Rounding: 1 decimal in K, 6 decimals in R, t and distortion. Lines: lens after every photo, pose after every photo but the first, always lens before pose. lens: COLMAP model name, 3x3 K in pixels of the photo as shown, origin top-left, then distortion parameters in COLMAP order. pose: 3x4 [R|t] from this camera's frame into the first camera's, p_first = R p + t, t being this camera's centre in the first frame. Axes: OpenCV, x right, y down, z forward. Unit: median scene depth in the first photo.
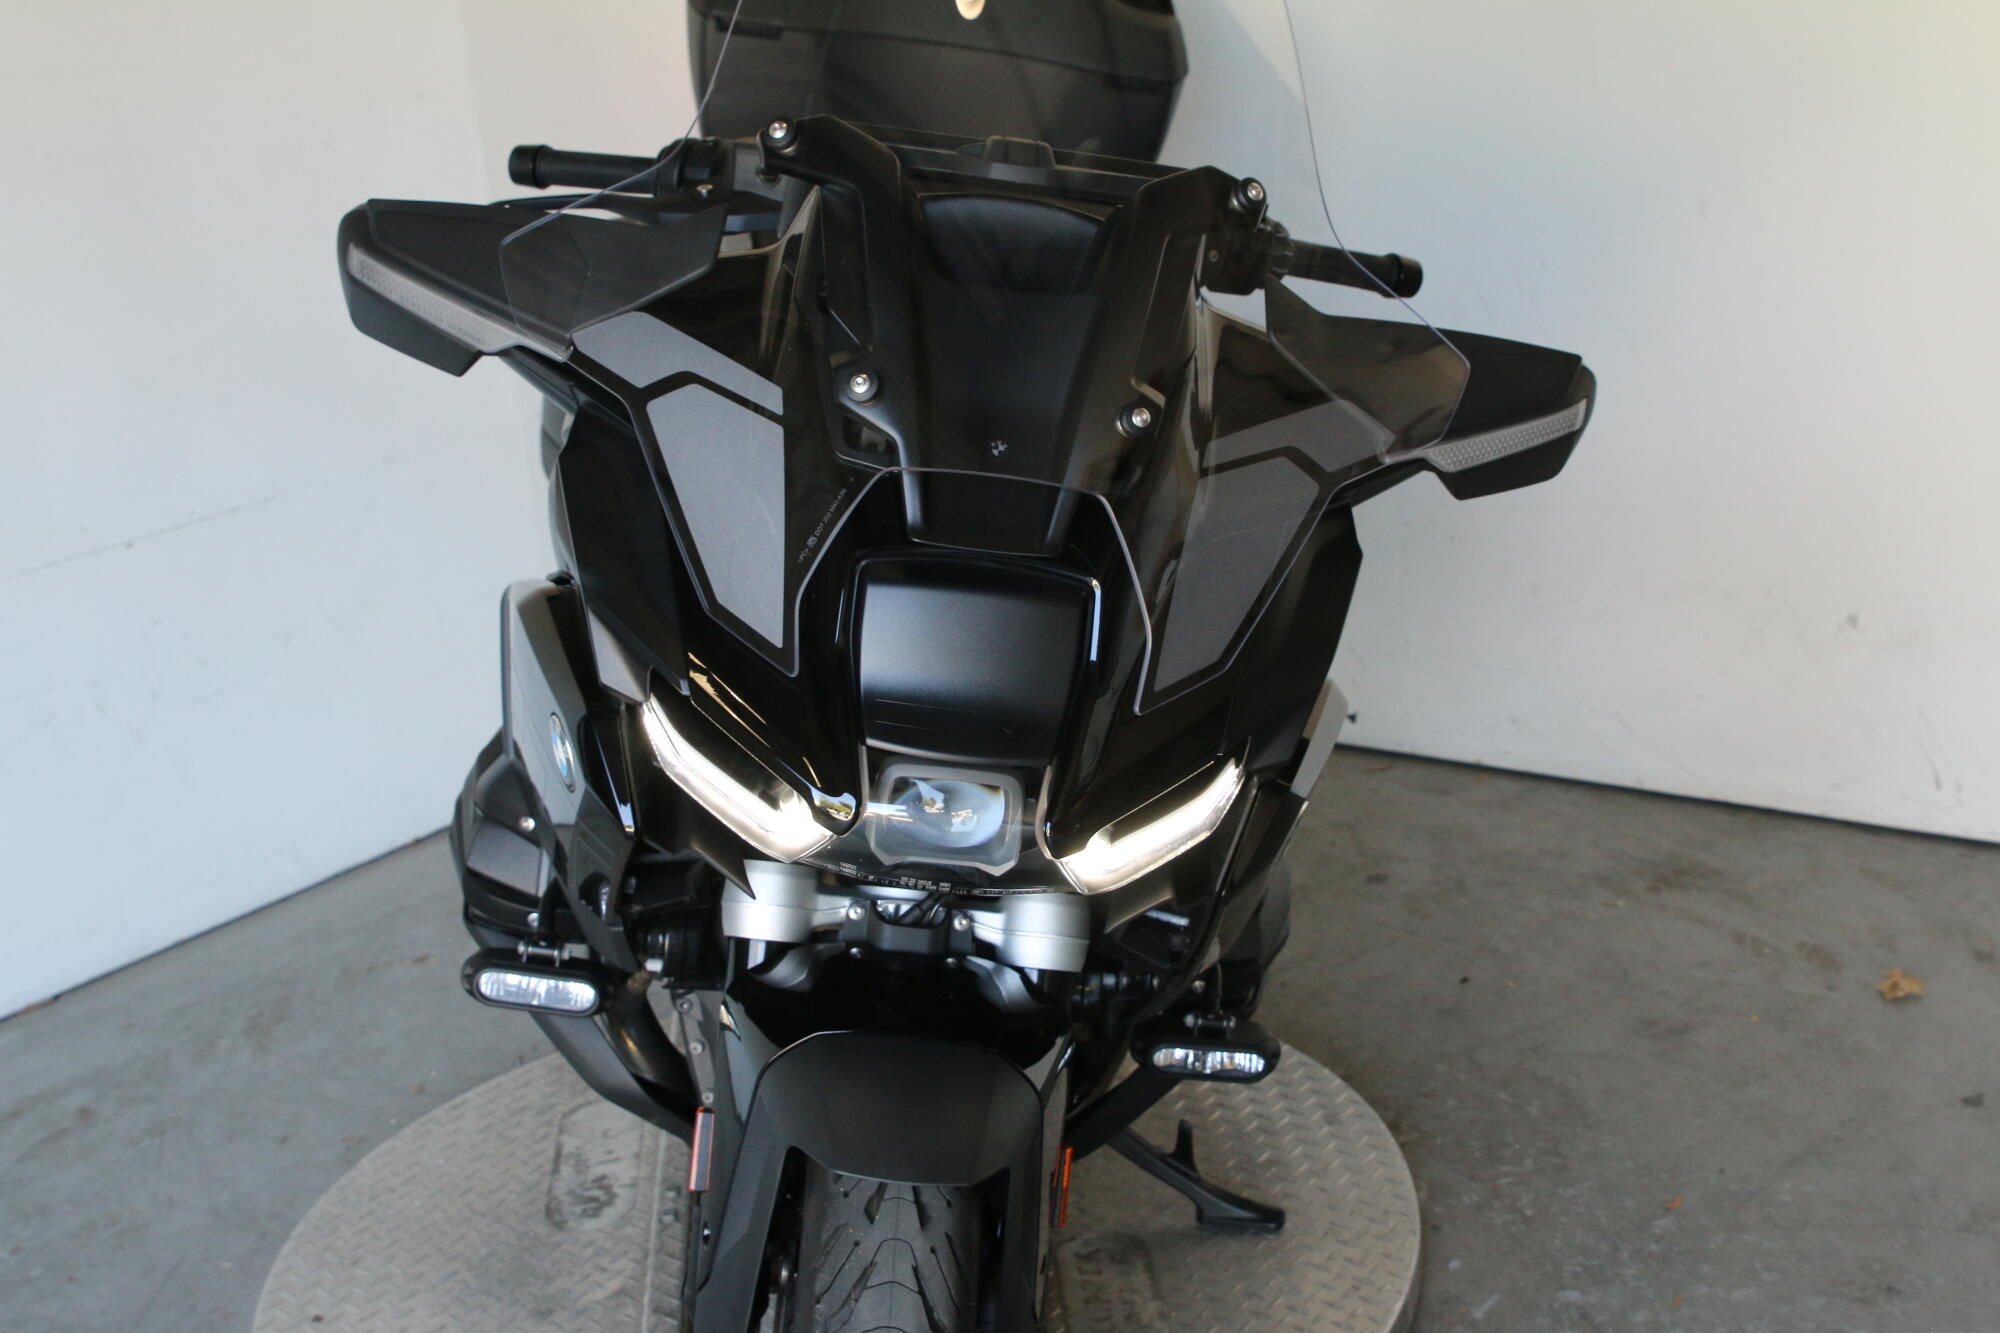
lens RADIAL K [[2548.8, 0, 993.1], [0, 2548.8, 654.0], [0, 0, 1]] dist [-0.108459, 0.156563]
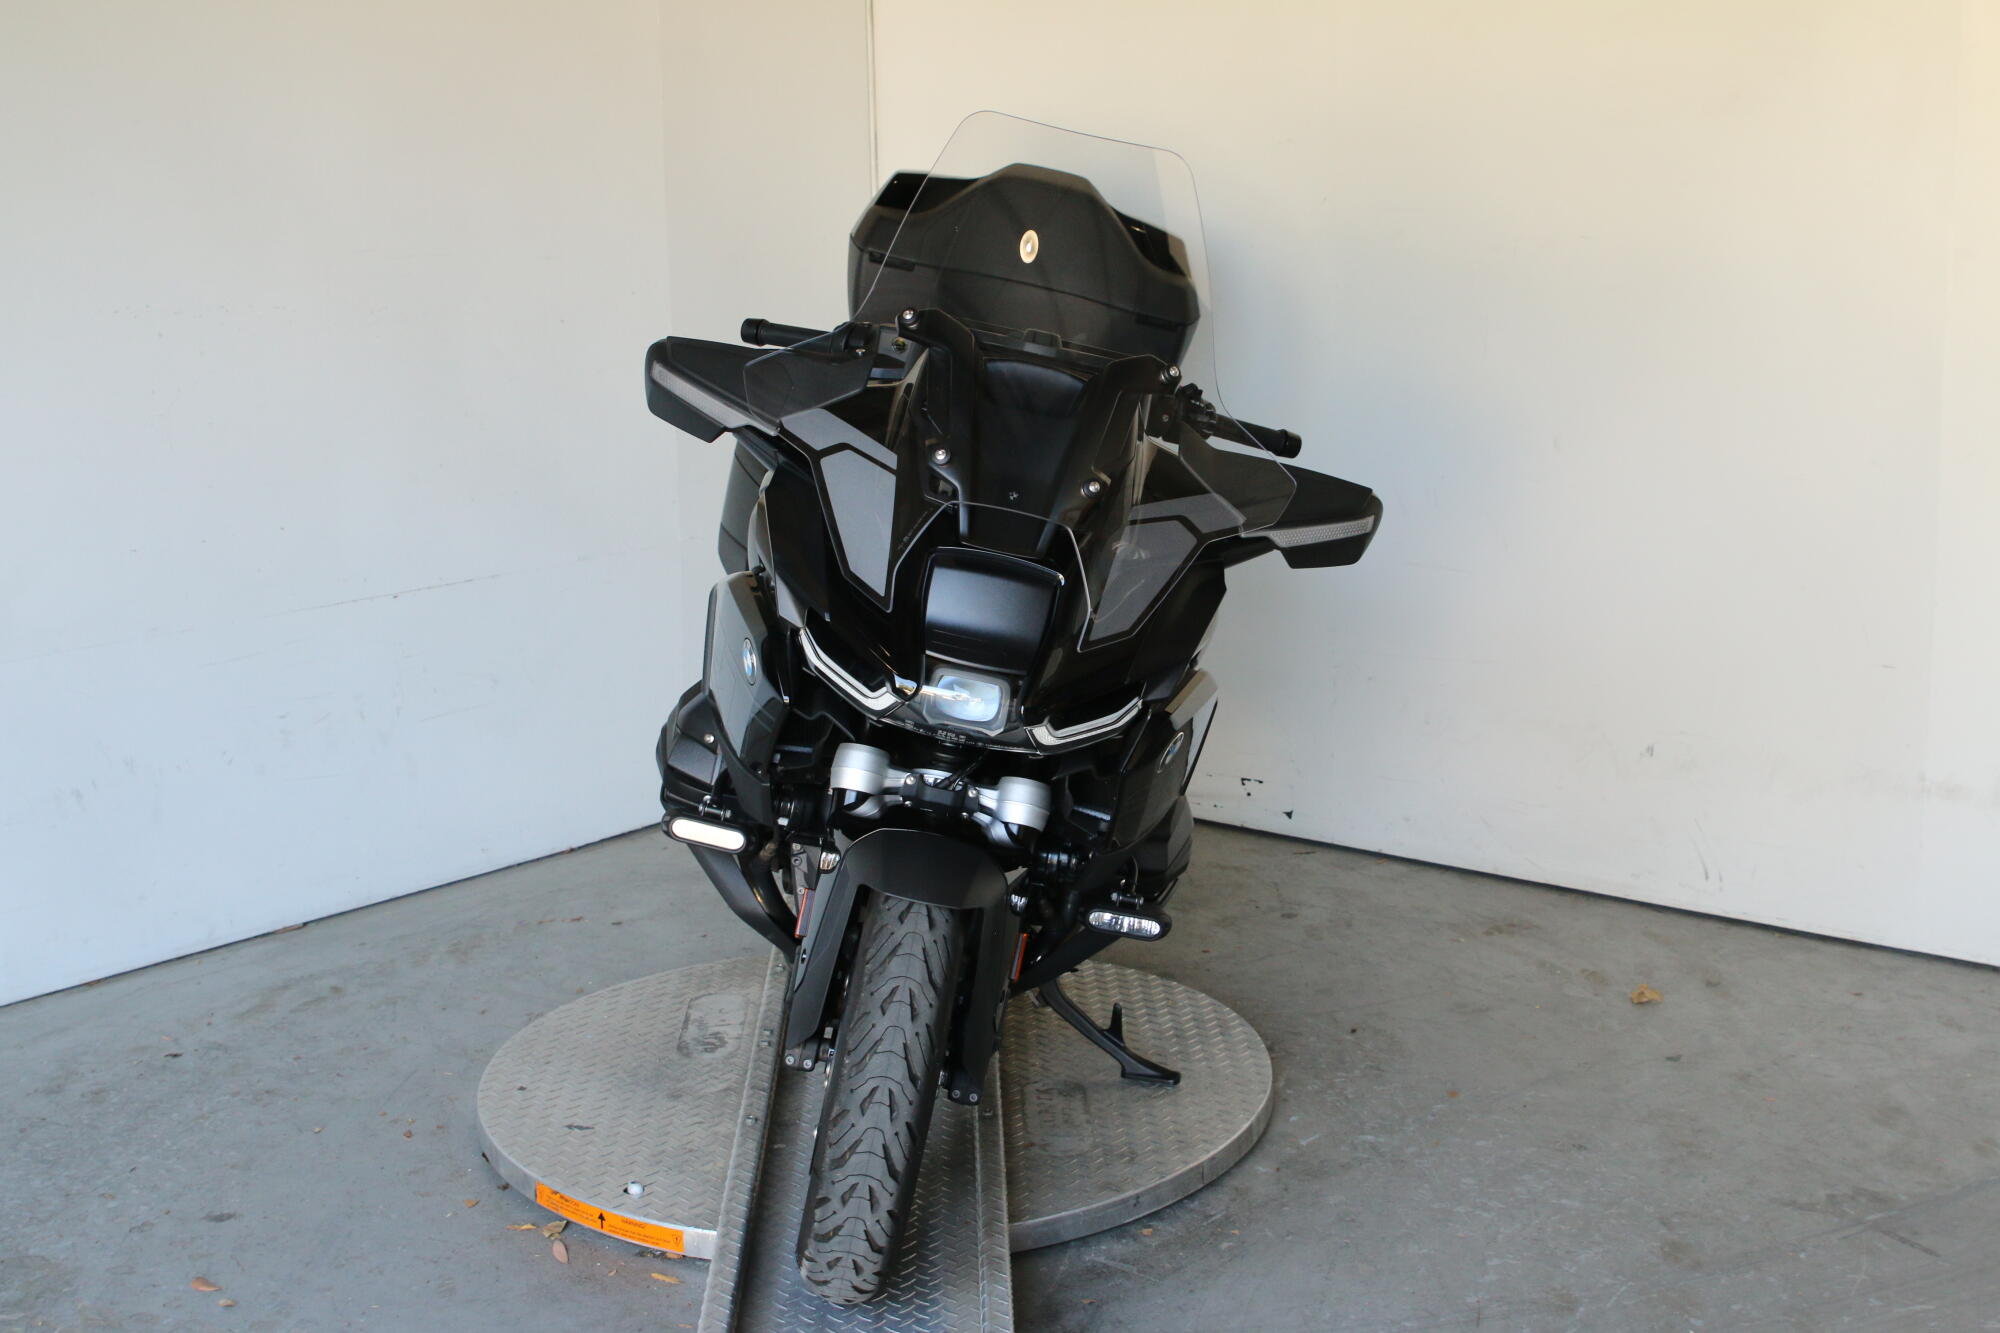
lens RADIAL K [[2548.8, 0, 993.1], [0, 2548.8, 654.0], [0, 0, 1]] dist [-0.108459, 0.156563]
pose [[0.996373, 0.081094, -0.025797, 0.024826], [-0.083287, 0.991493, -0.100028, 0.135089], [0.017466, 0.101813, 0.994650, -0.493330]]
